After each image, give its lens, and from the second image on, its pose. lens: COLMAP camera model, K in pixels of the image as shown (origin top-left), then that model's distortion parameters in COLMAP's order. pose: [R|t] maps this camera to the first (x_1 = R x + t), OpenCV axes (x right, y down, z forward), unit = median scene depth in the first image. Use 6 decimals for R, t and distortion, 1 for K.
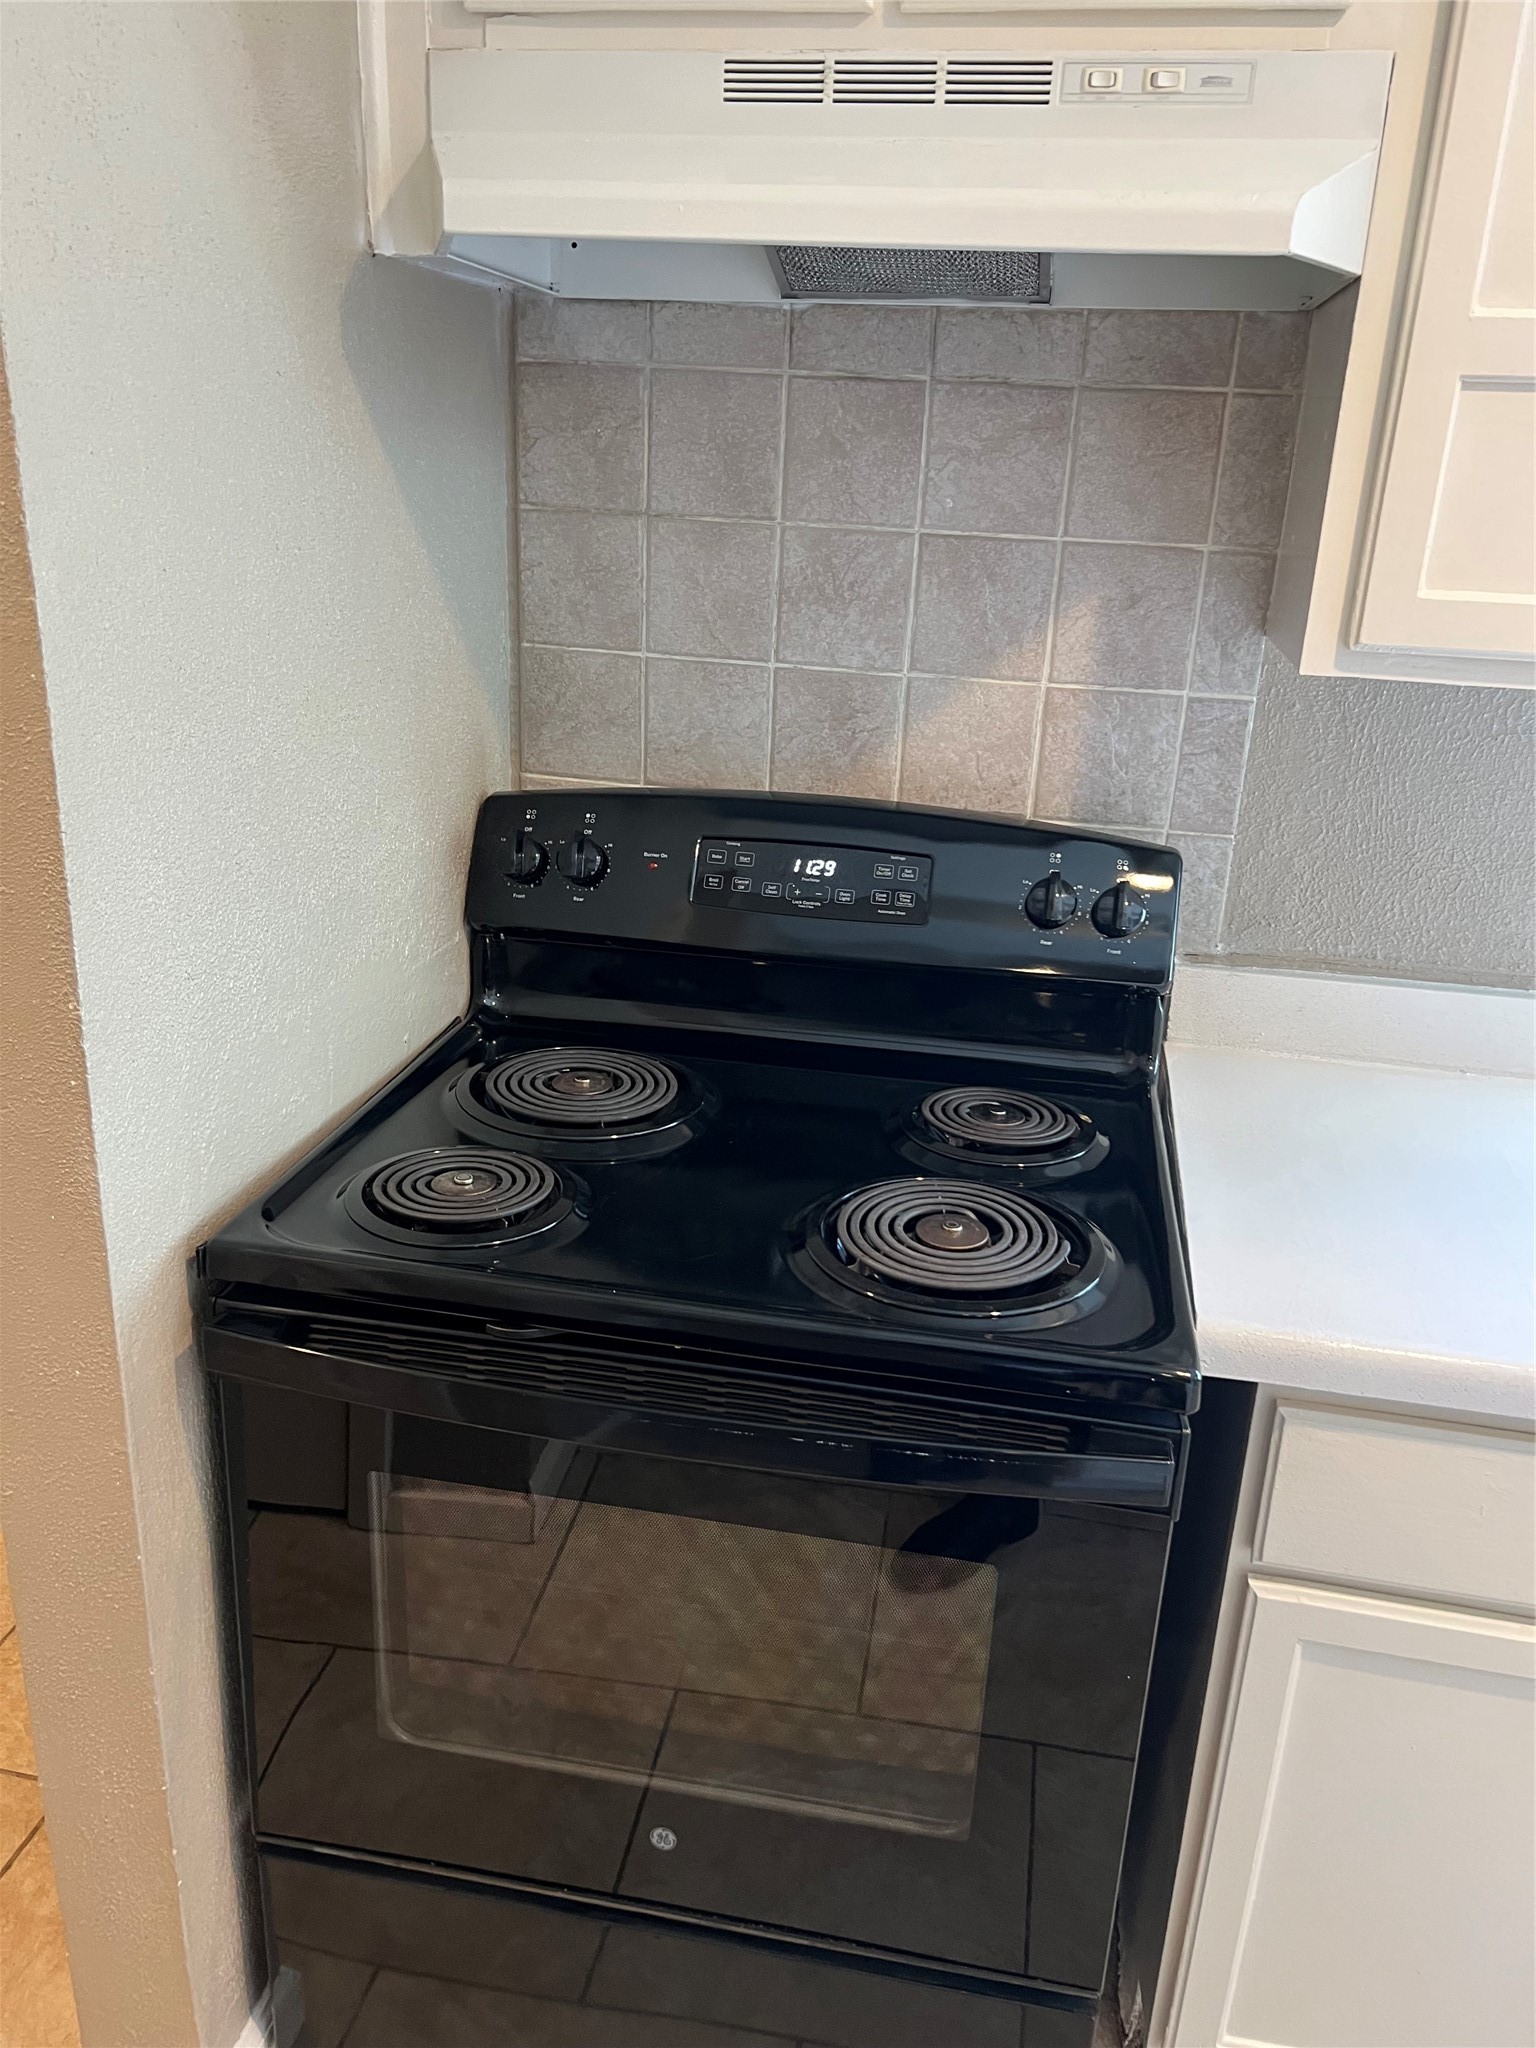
lens RADIAL K [[1563.9, 0, 775.8], [0, 1563.9, 1016.9], [0, 0, 1]] dist [0.067275, -0.082742]
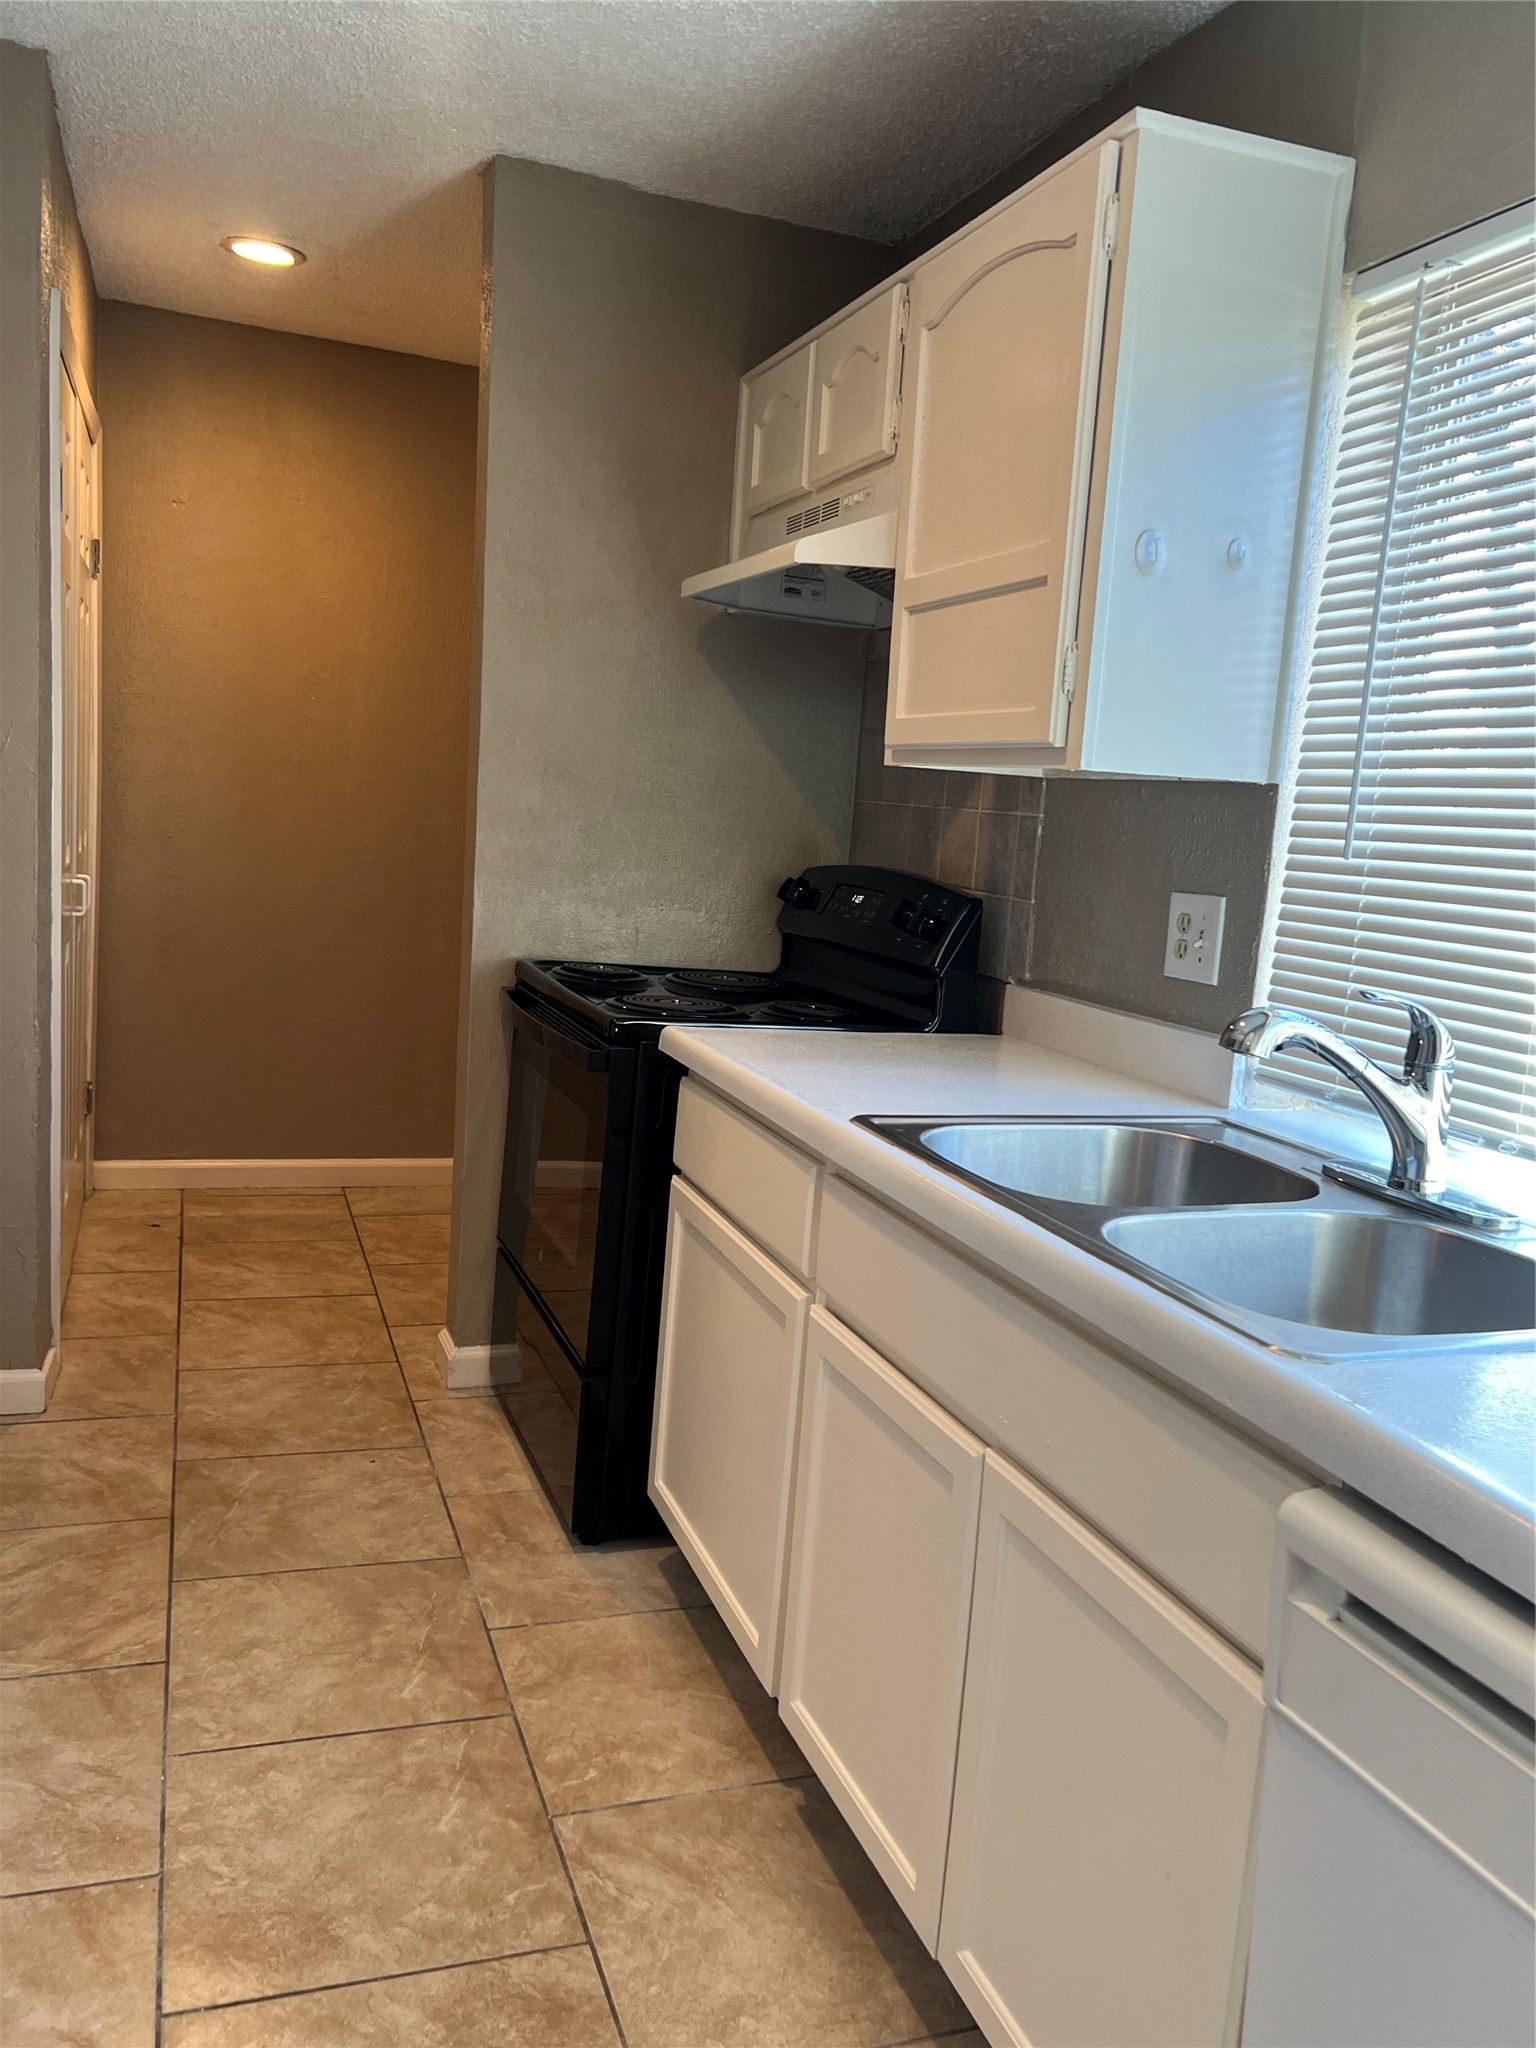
lens RADIAL K [[1529.7, 0, 777.6], [0, 1529.7, 1056.2], [0, 0, 1]] dist [0.065591, -0.083330]
pose [[0.518433, 0.137292, -0.844025, 1.545099], [-0.343744, 0.937228, -0.058688, 0.219665], [0.782986, 0.320554, 0.533083, 0.019545]]
